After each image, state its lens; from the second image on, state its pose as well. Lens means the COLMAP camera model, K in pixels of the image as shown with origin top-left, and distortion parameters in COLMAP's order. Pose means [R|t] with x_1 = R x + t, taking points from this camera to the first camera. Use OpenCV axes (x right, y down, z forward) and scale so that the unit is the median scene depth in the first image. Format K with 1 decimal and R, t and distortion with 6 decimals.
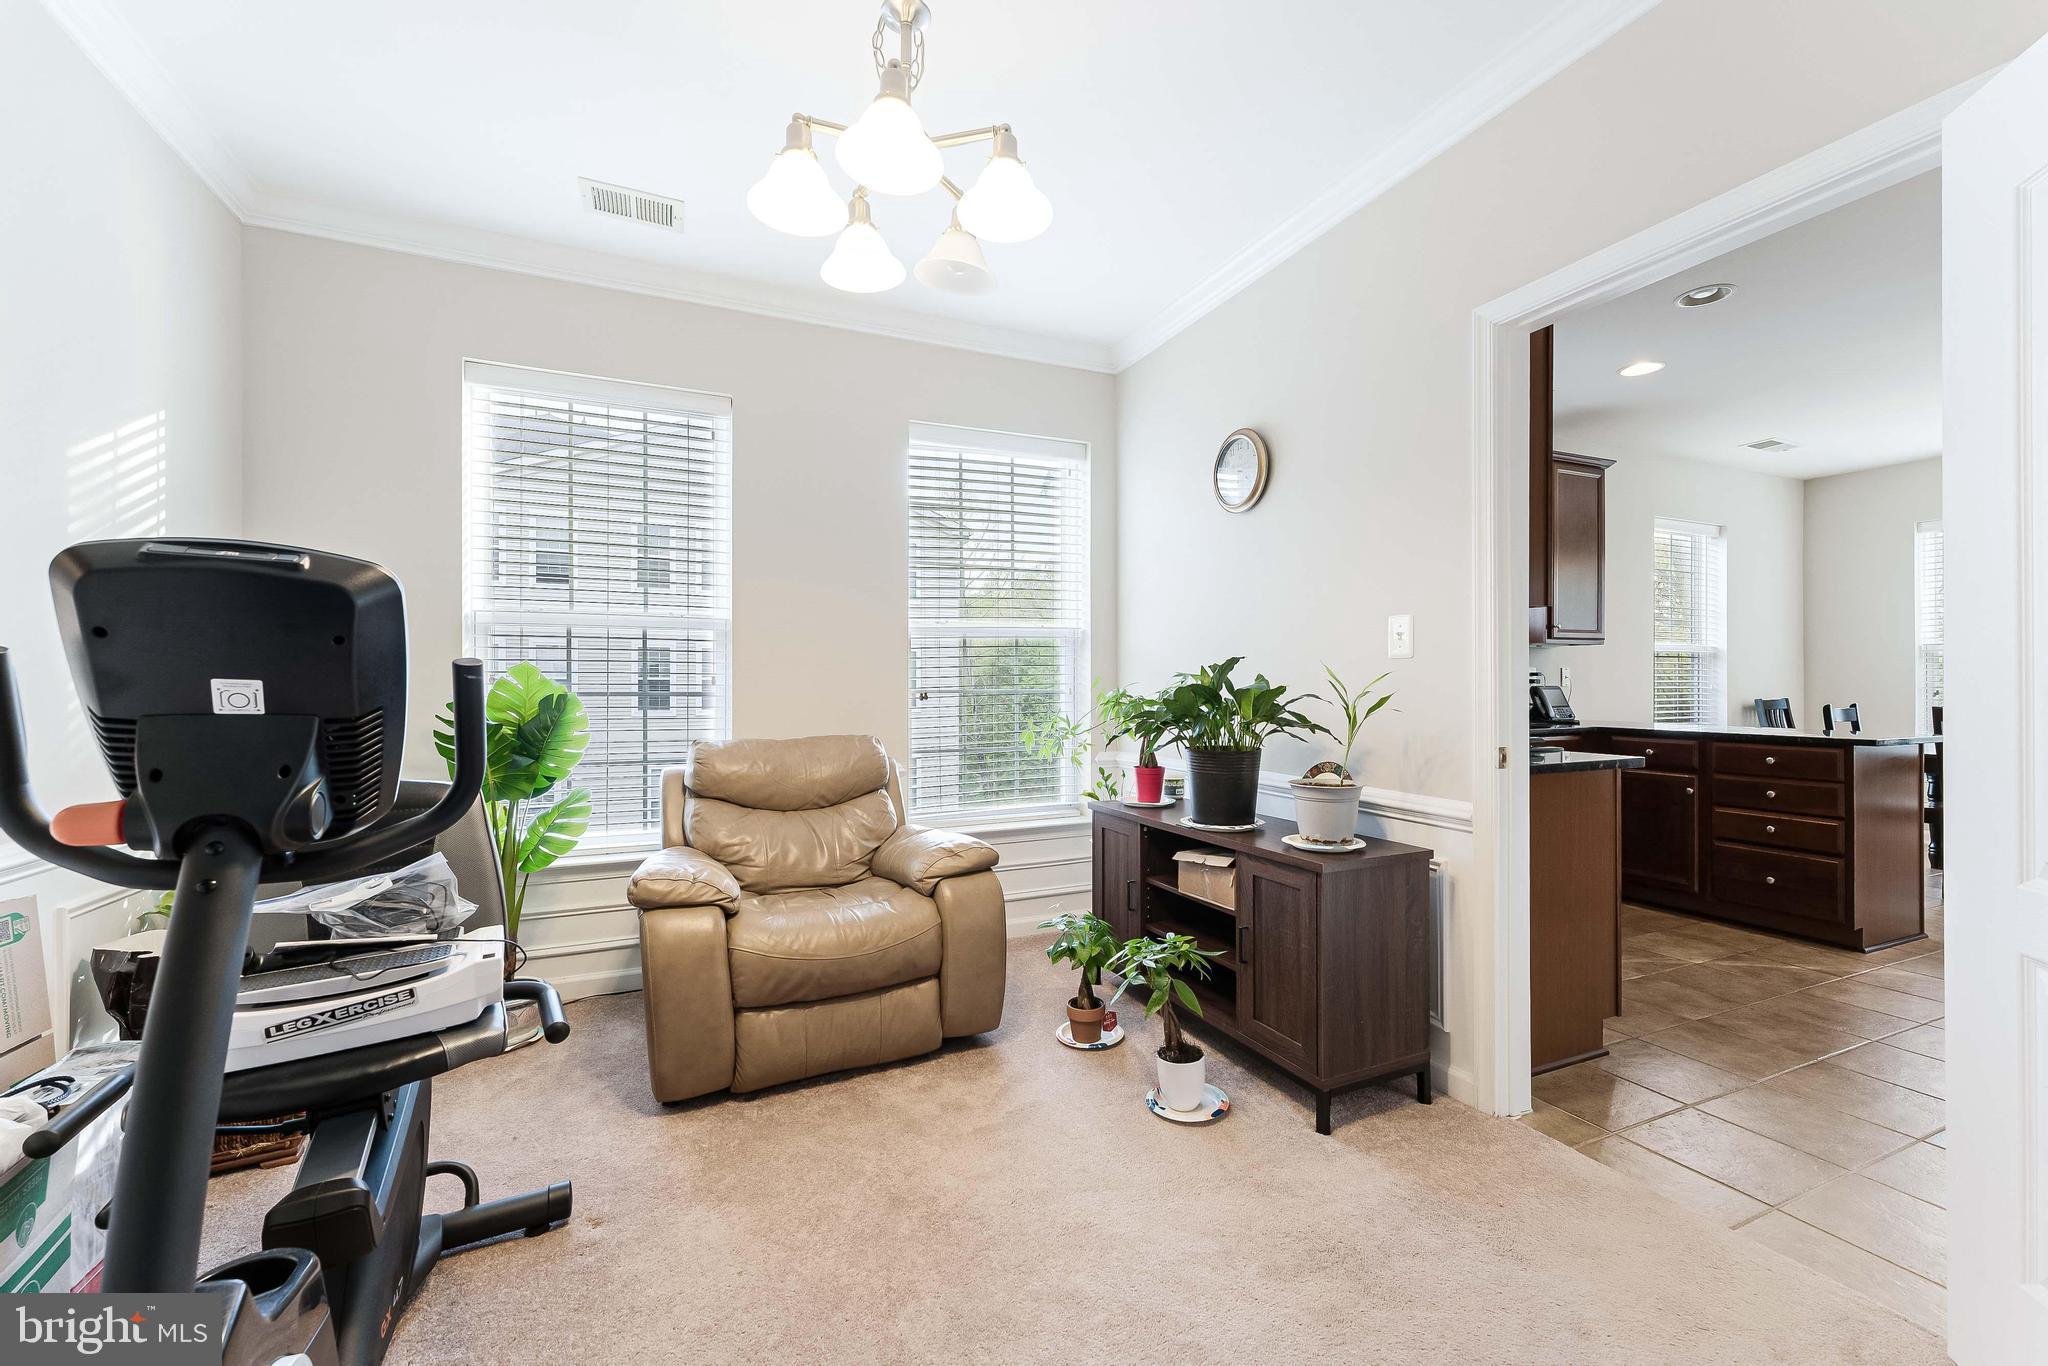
lens RADIAL K [[808.6, 0, 1034.3], [0, 808.6, 688.0], [0, 0, 1]] dist [-0.003172, -0.000651]
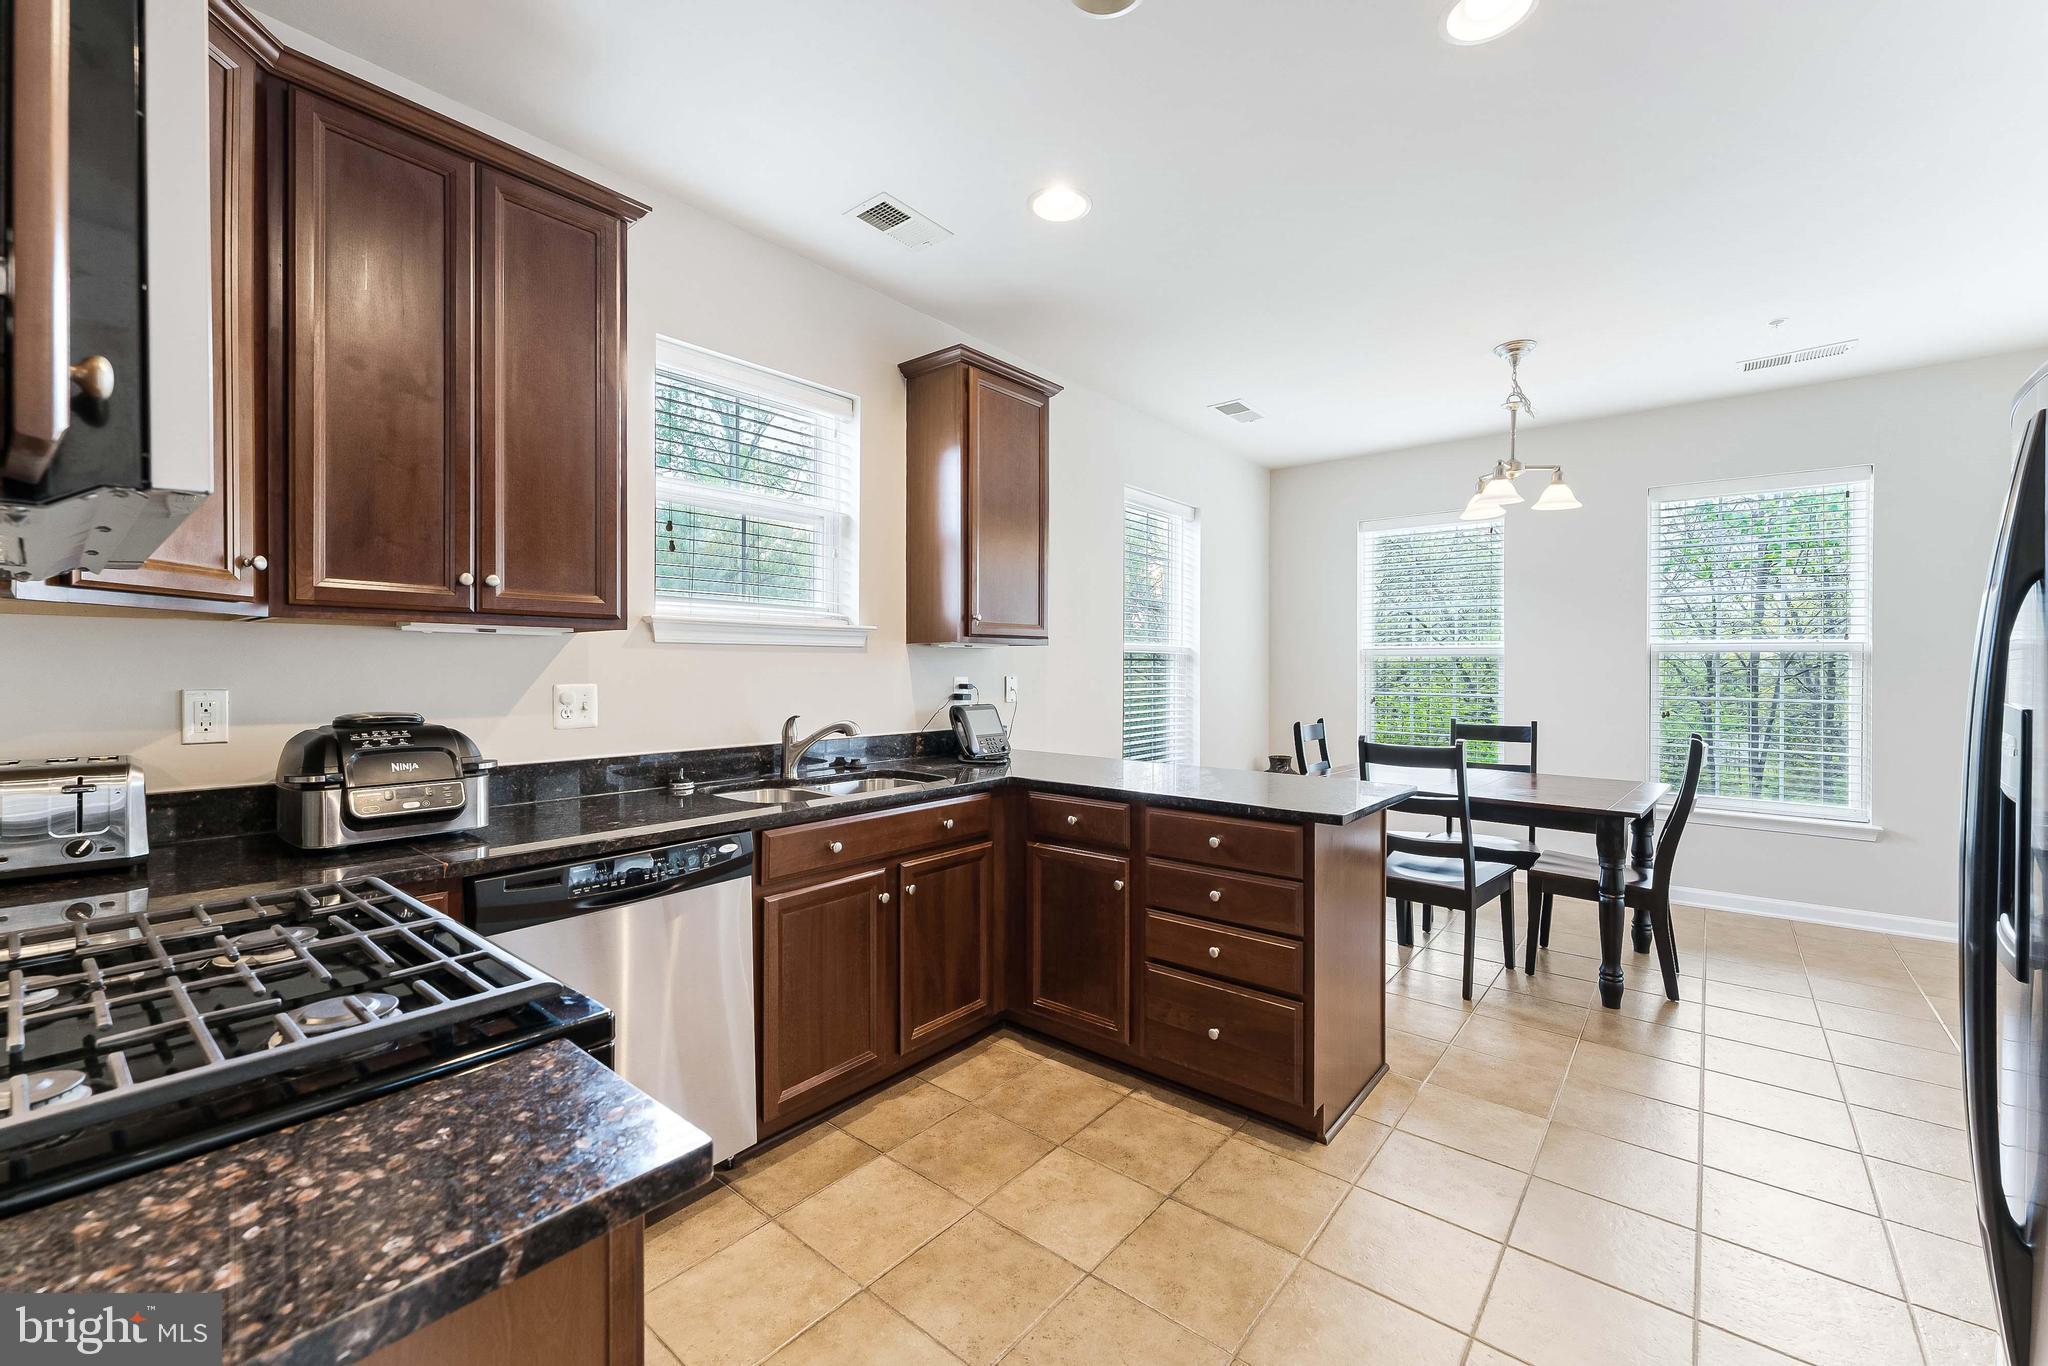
lens RADIAL K [[823.2, 0, 1031.2], [0, 823.2, 666.6], [0, 0, 1]] dist [-0.000142, -0.000025]
pose [[0.890761, 0.008790, 0.454388, 0.545948], [-0.006771, 0.999959, -0.006072, -0.046433], [-0.454422, 0.002332, 0.890783, 0.545775]]
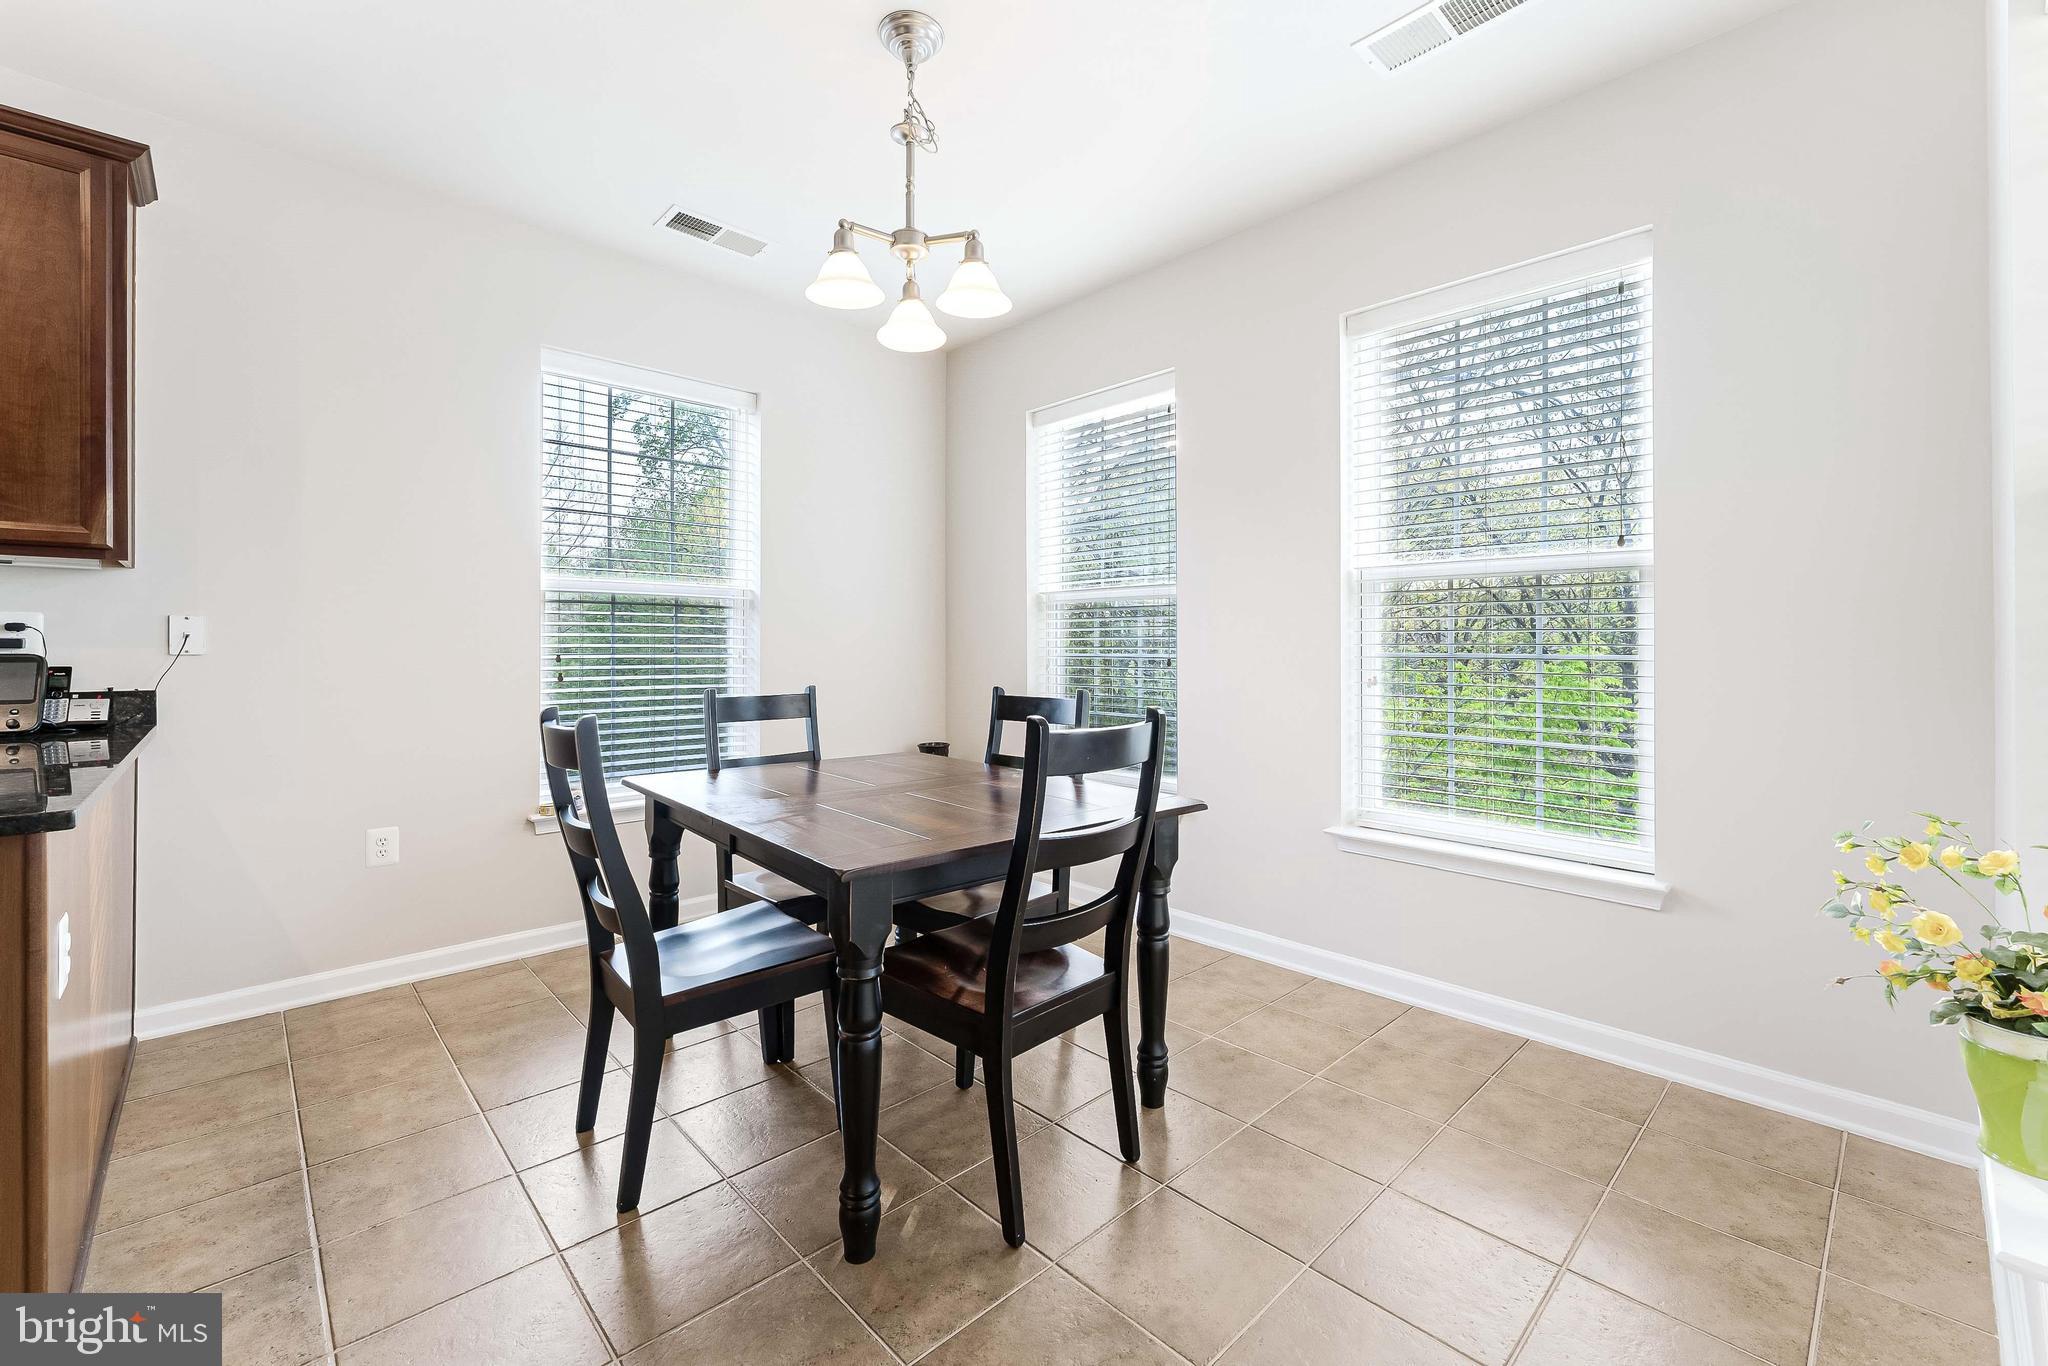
lens RADIAL K [[834.5, 0, 1017.7], [0, 834.5, 646.5], [0, 0, 1]] dist [-0.001014, -0.000147]
pose [[0.940617, 0.008607, 0.339362, 1.507991], [-0.005628, 0.999937, -0.009761, -0.007935], [-0.339424, 0.007272, 0.940605, 0.608546]]
